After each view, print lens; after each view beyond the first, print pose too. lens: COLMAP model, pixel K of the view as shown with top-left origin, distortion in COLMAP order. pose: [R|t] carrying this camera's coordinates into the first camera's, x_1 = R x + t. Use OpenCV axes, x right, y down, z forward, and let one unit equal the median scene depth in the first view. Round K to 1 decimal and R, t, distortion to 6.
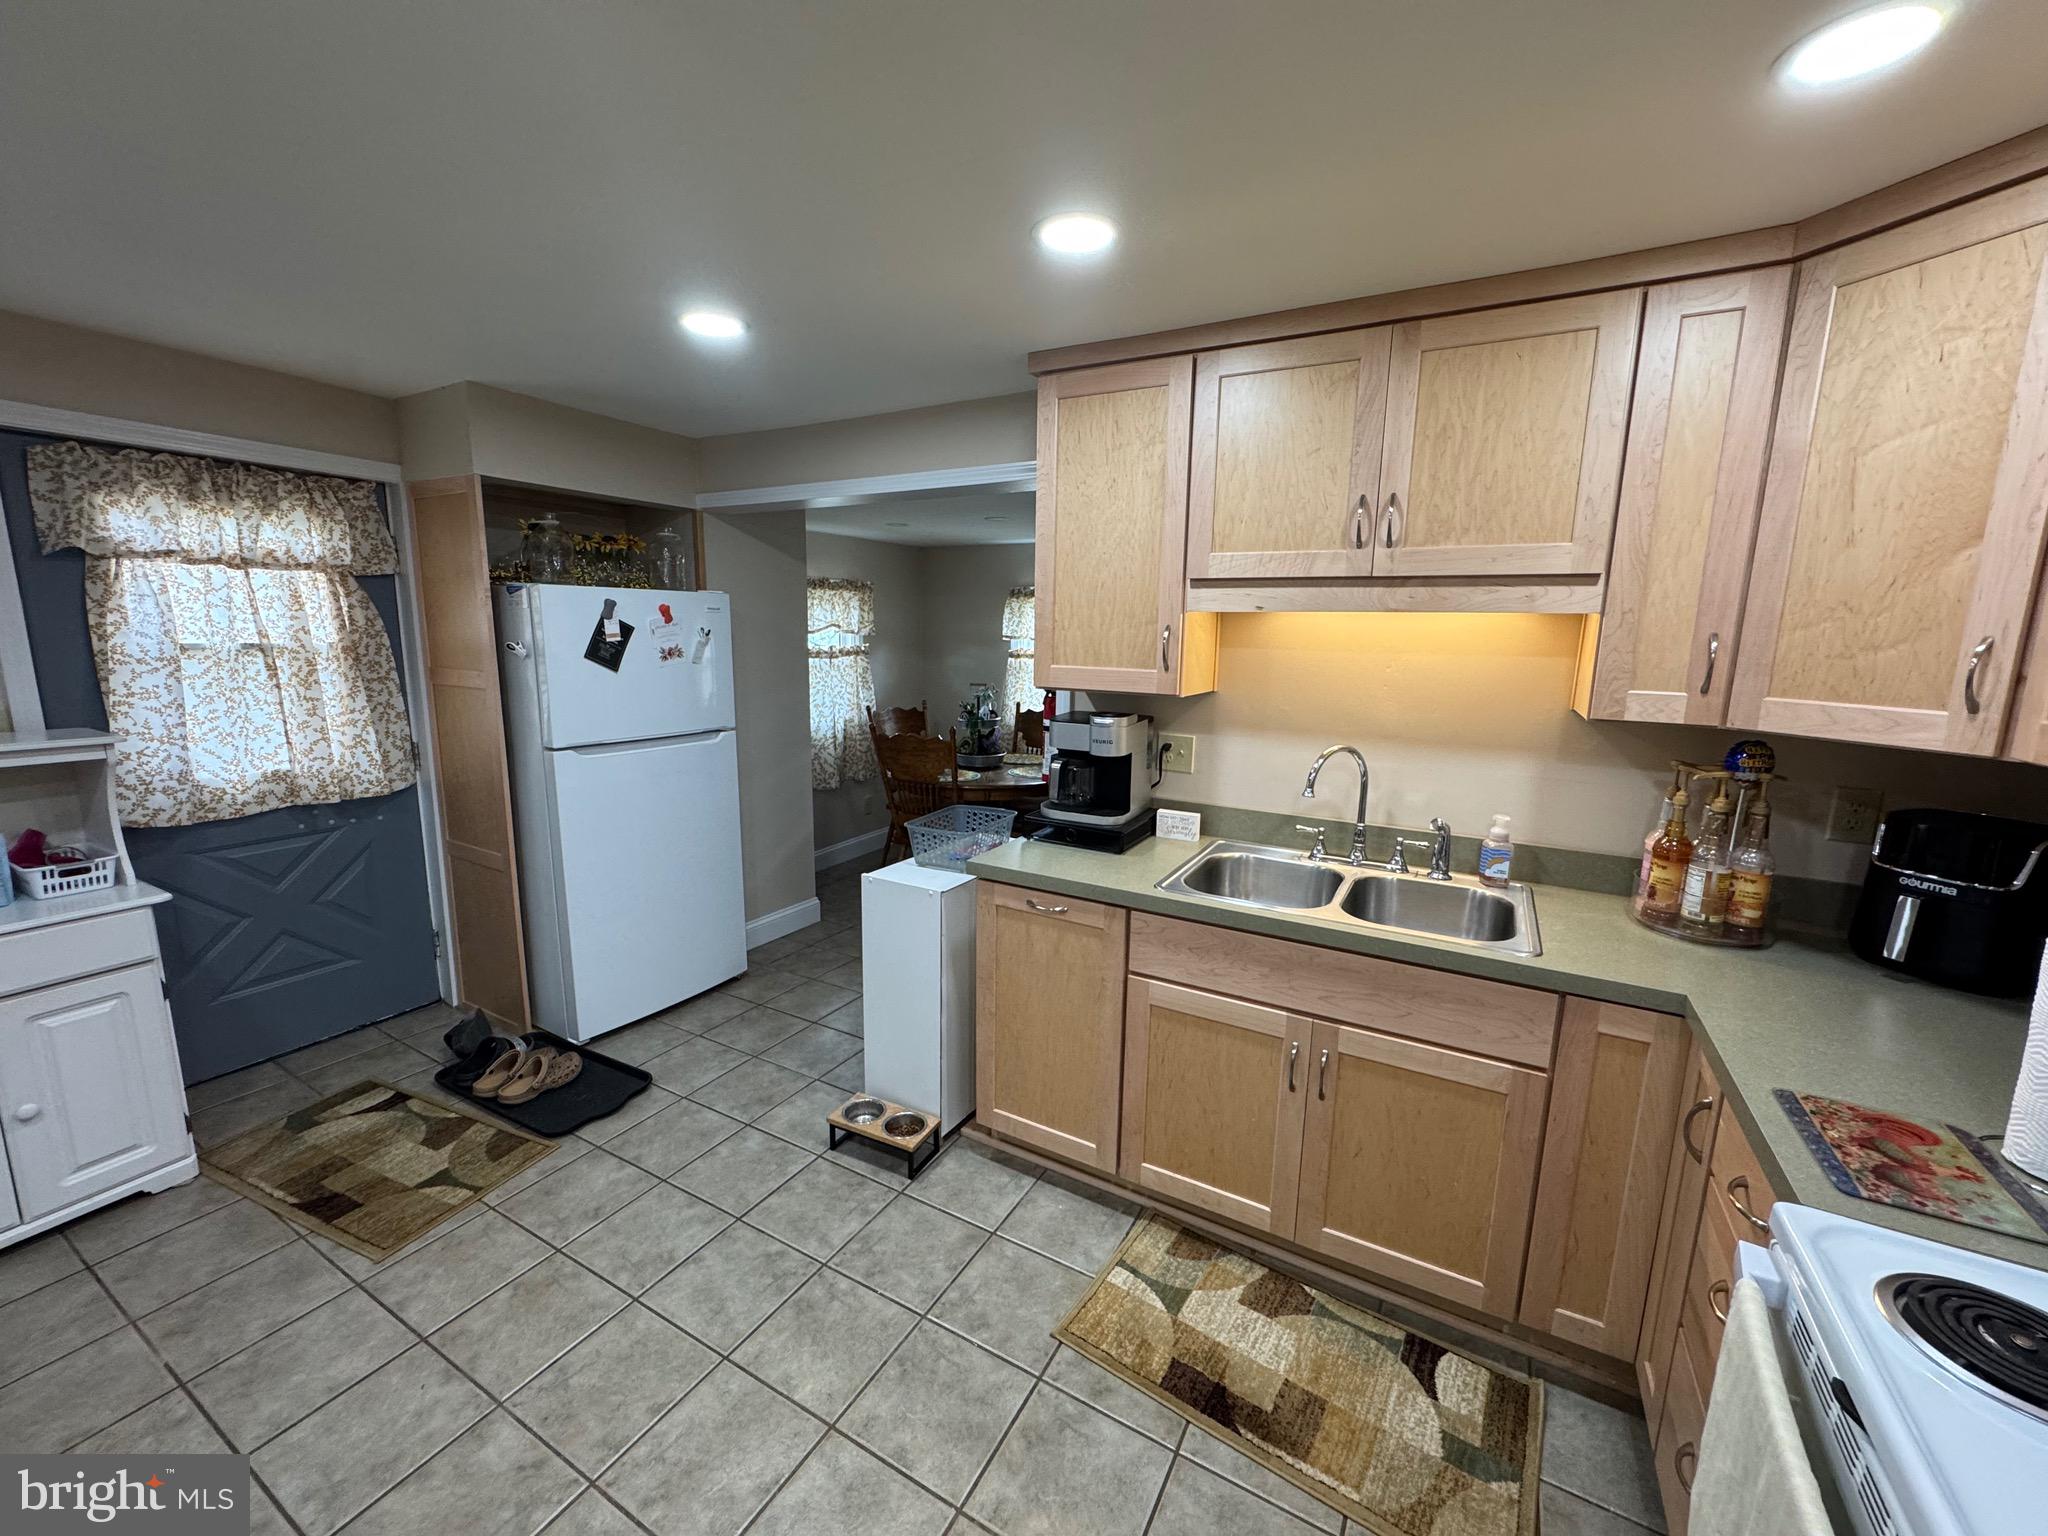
lens RADIAL K [[813.8, 0, 1026.4], [0, 813.8, 767.1], [0, 0, 1]] dist [-0.003832, 0.000273]
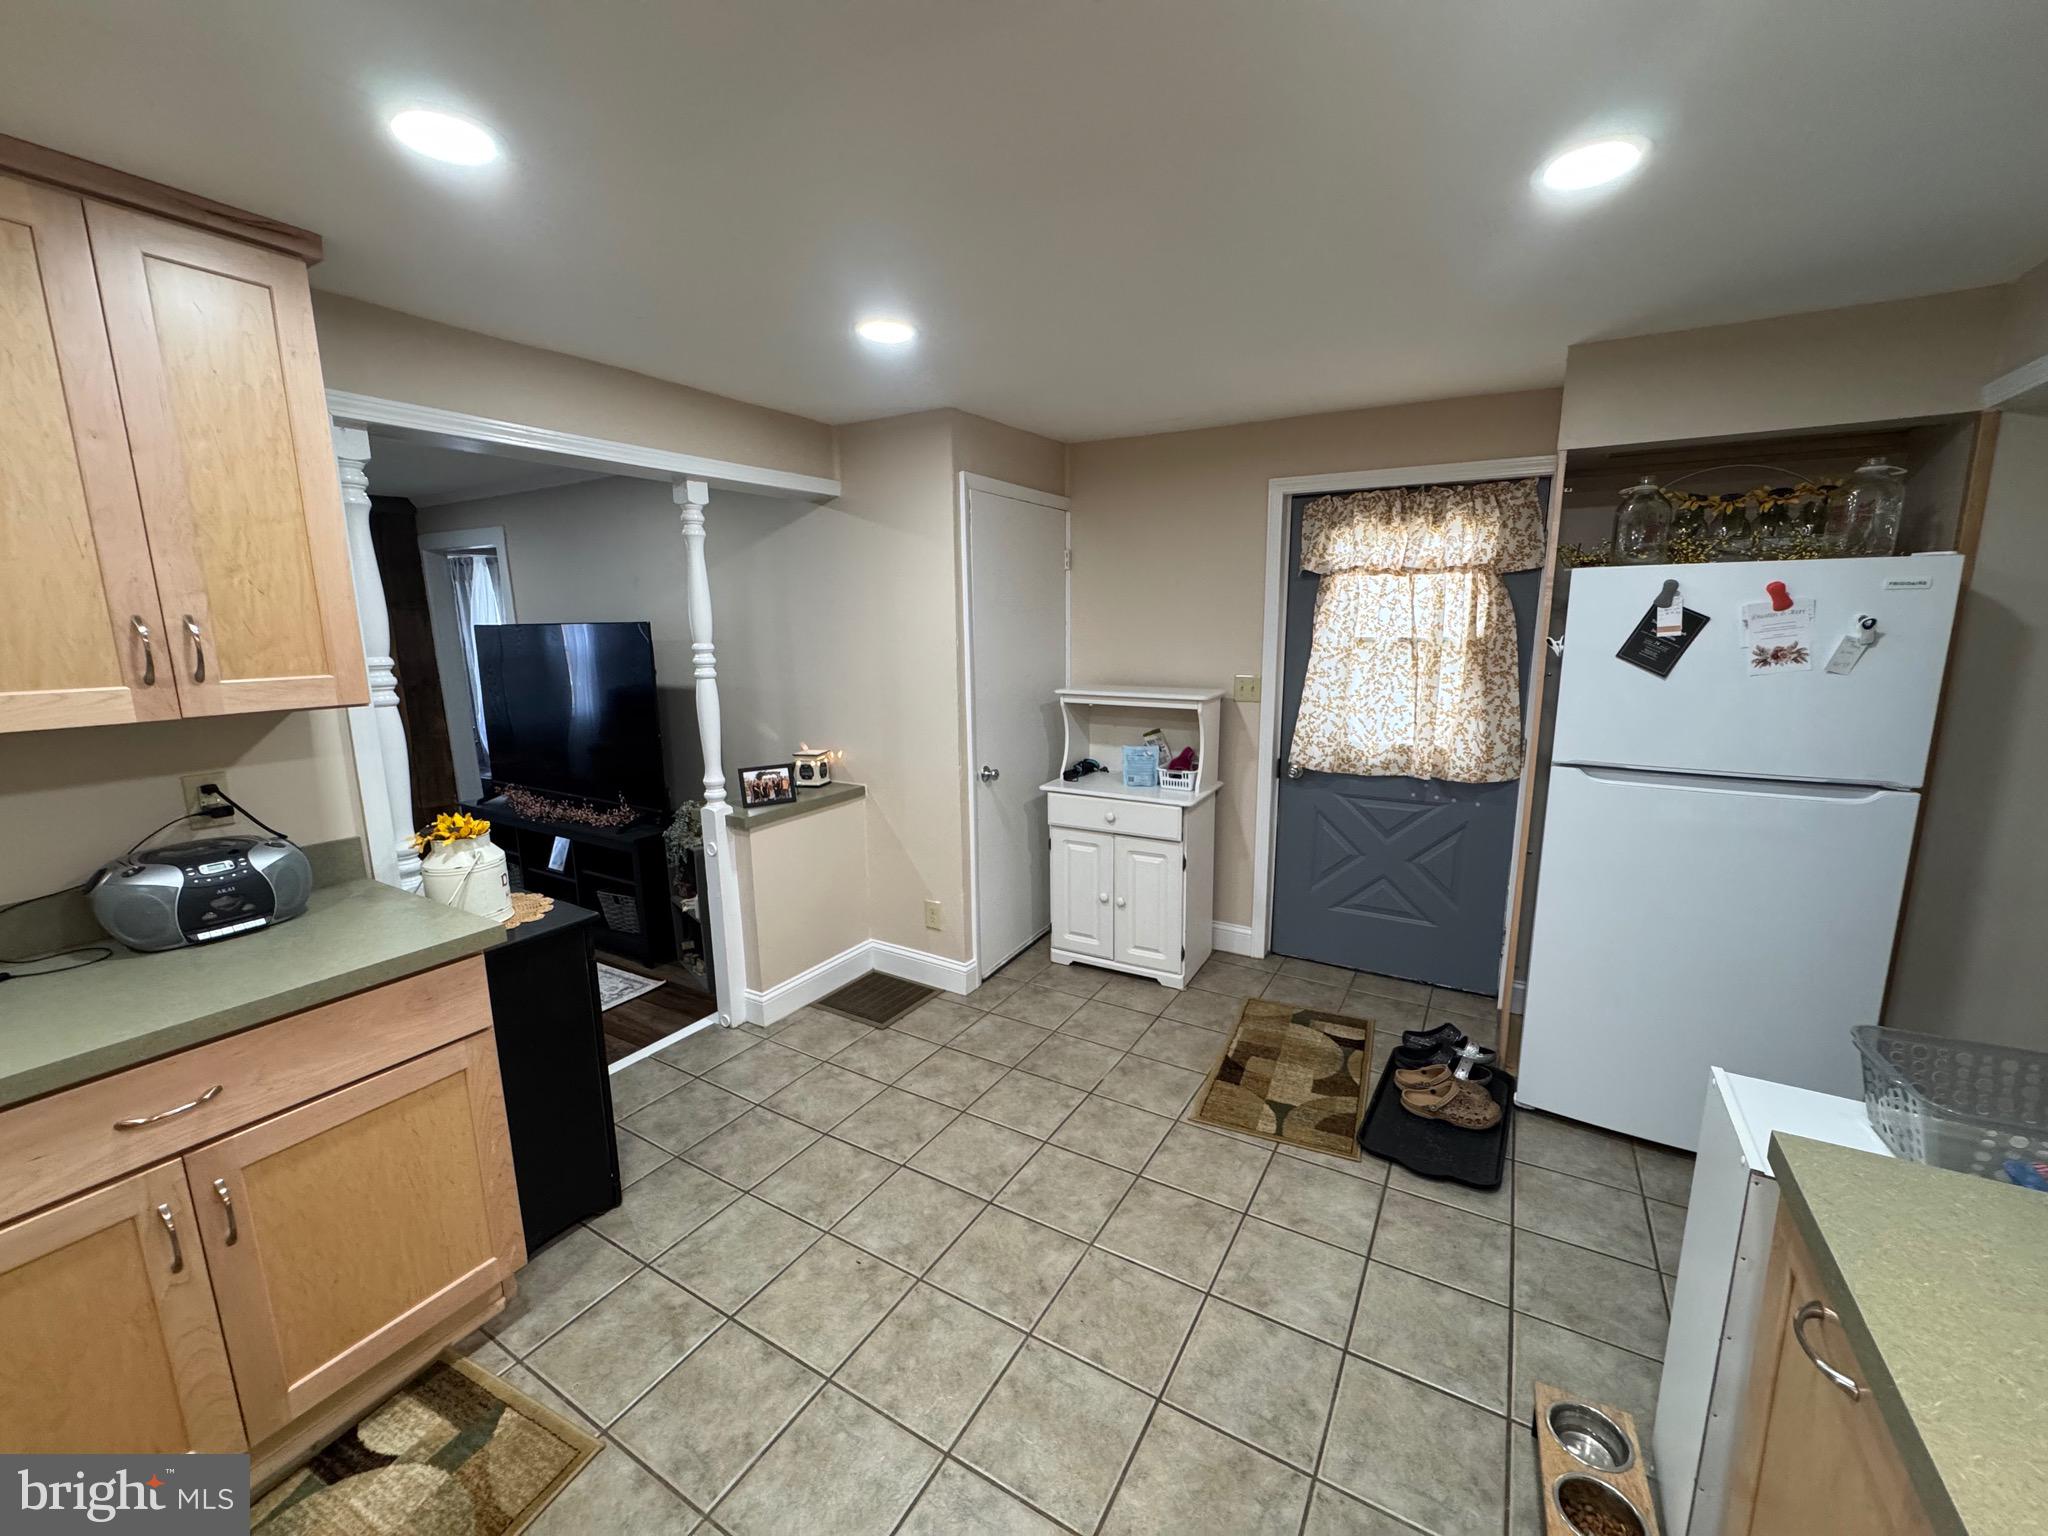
lens RADIAL K [[813.8, 0, 1017.9], [0, 813.8, 765.4], [0, 0, 1]] dist [-0.003832, 0.000273]
pose [[-0.031080, 0.157573, -0.987018, 0.310598], [-0.158541, 0.974216, 0.160522, -0.076133], [0.986863, 0.161472, -0.005297, 0.510144]]
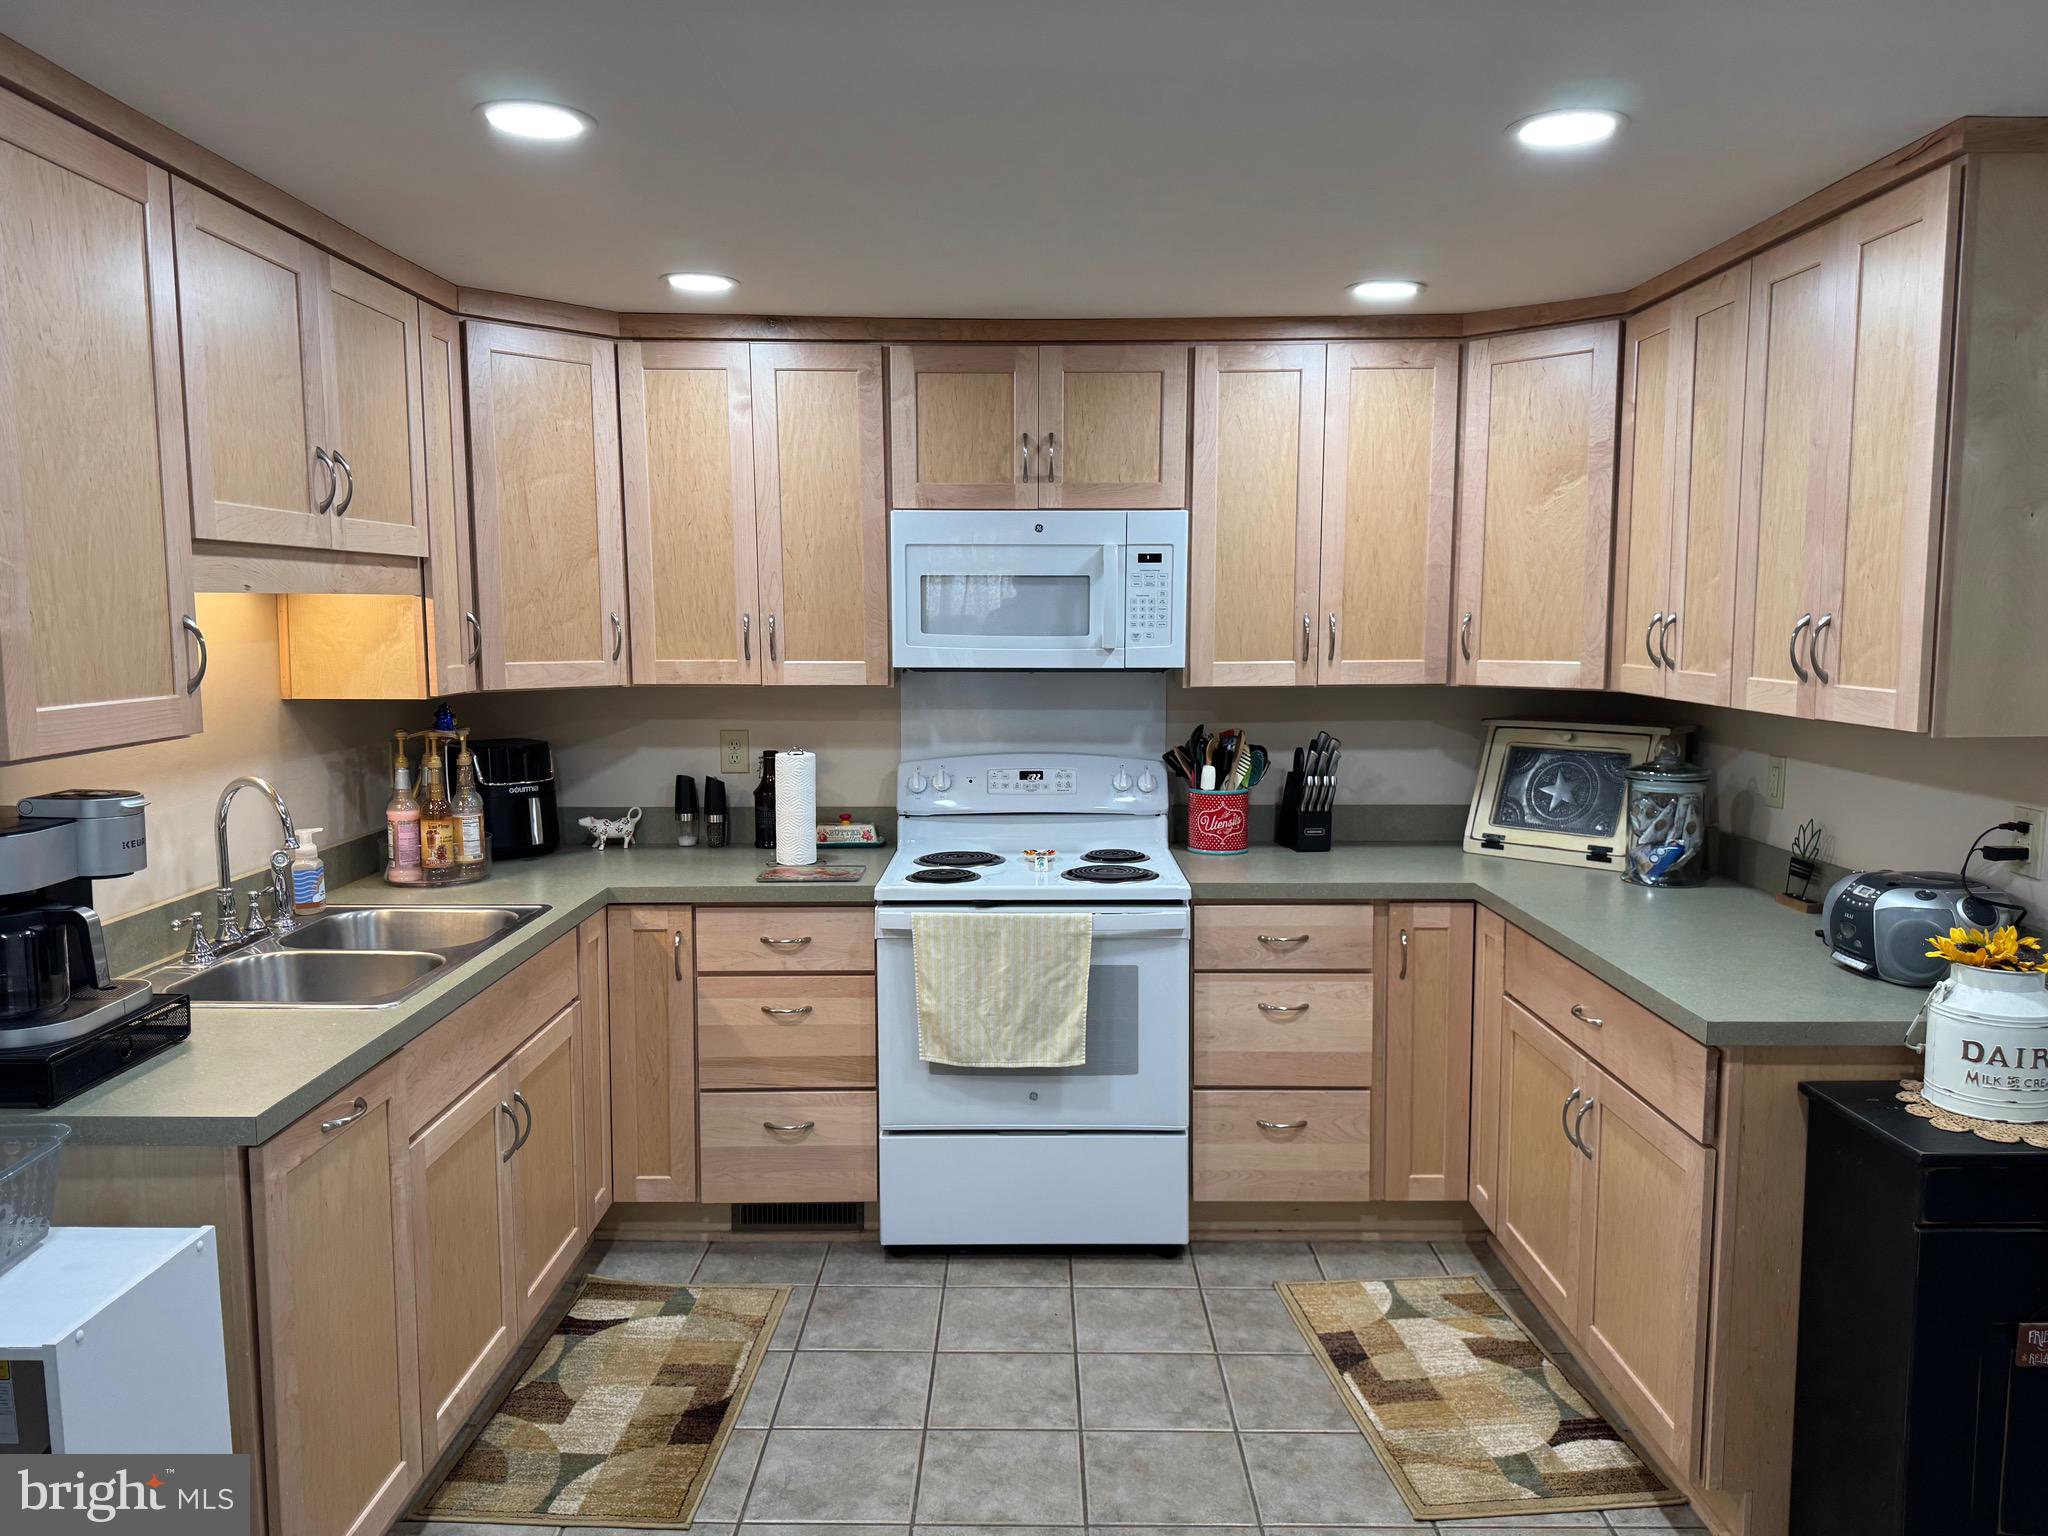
lens RADIAL K [[1450.2, 0, 1020.8], [0, 1450.2, 770.8], [0, 0, 1]] dist [0.036211, -0.035172]
pose [[-0.485233, -0.114460, 0.866861, -0.914815], [0.139593, 0.968539, 0.206024, -0.176006], [-0.863170, 0.220977, -0.453989, 0.869806]]
